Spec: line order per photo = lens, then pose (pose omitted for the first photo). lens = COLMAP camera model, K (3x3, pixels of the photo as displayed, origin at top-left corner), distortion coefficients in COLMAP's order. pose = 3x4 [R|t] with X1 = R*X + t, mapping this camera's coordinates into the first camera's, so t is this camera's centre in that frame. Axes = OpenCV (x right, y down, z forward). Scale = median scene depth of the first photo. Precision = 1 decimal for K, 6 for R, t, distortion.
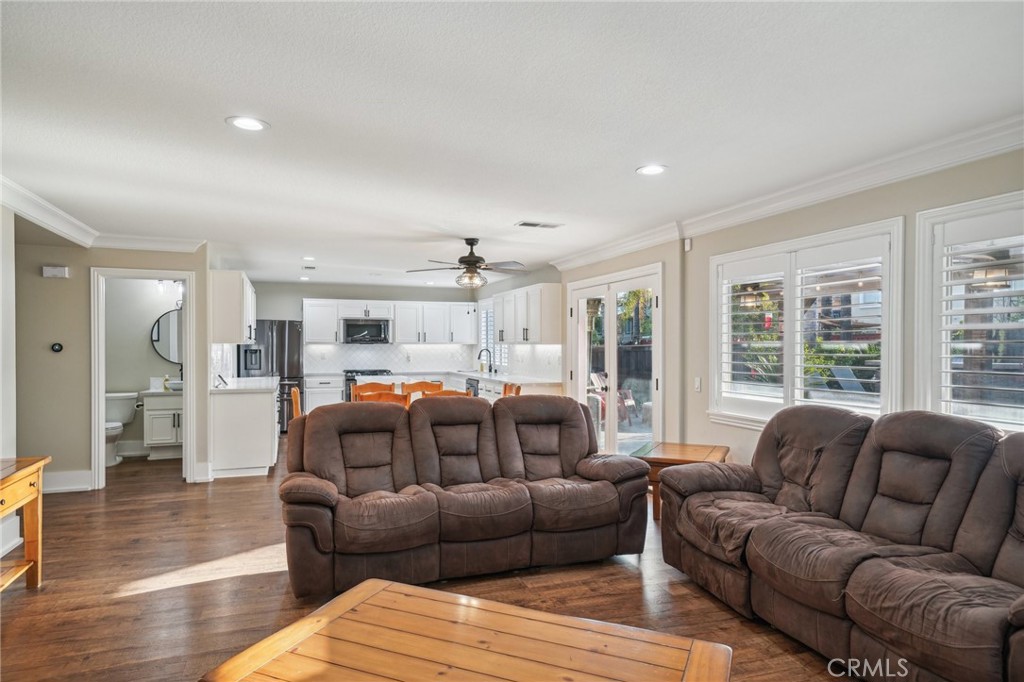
lens RADIAL K [[630.8, 0, 505.4], [0, 630.8, 348.9], [0, 0, 1]] dist [0.055614, 0.000853]
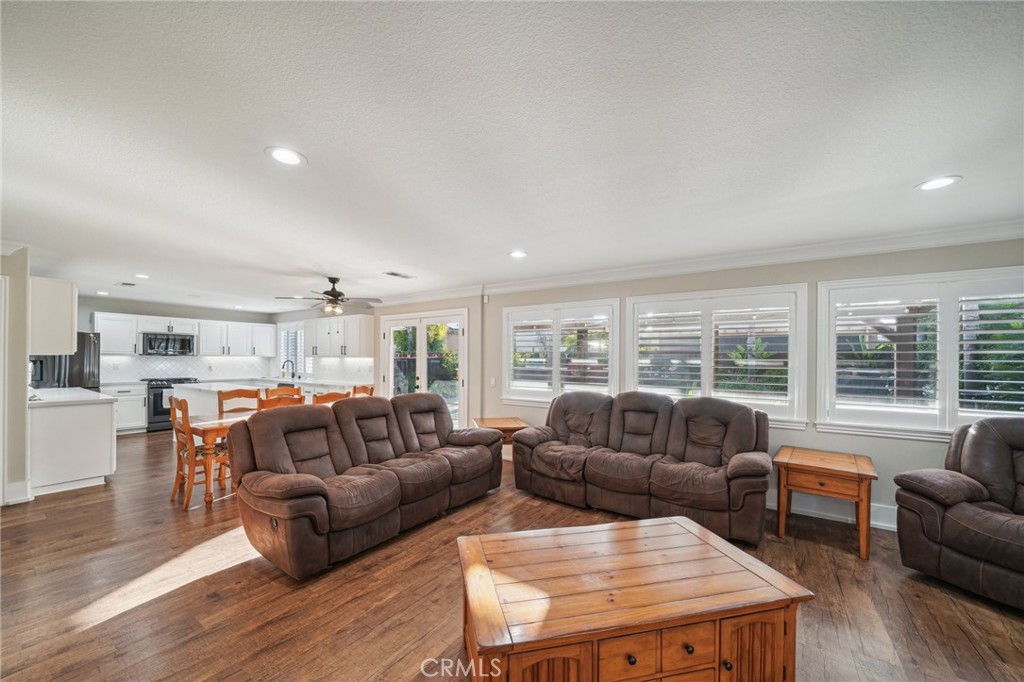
lens RADIAL K [[390.8, 0, 510.3], [0, 390.8, 357.9], [0, 0, 1]] dist [-0.002971, 0.003230]
pose [[0.800197, 0.007396, 0.599692, -0.348111], [-0.003869, 0.999967, -0.007170, -0.002141], [-0.599725, 0.003418, 0.800199, 0.166573]]
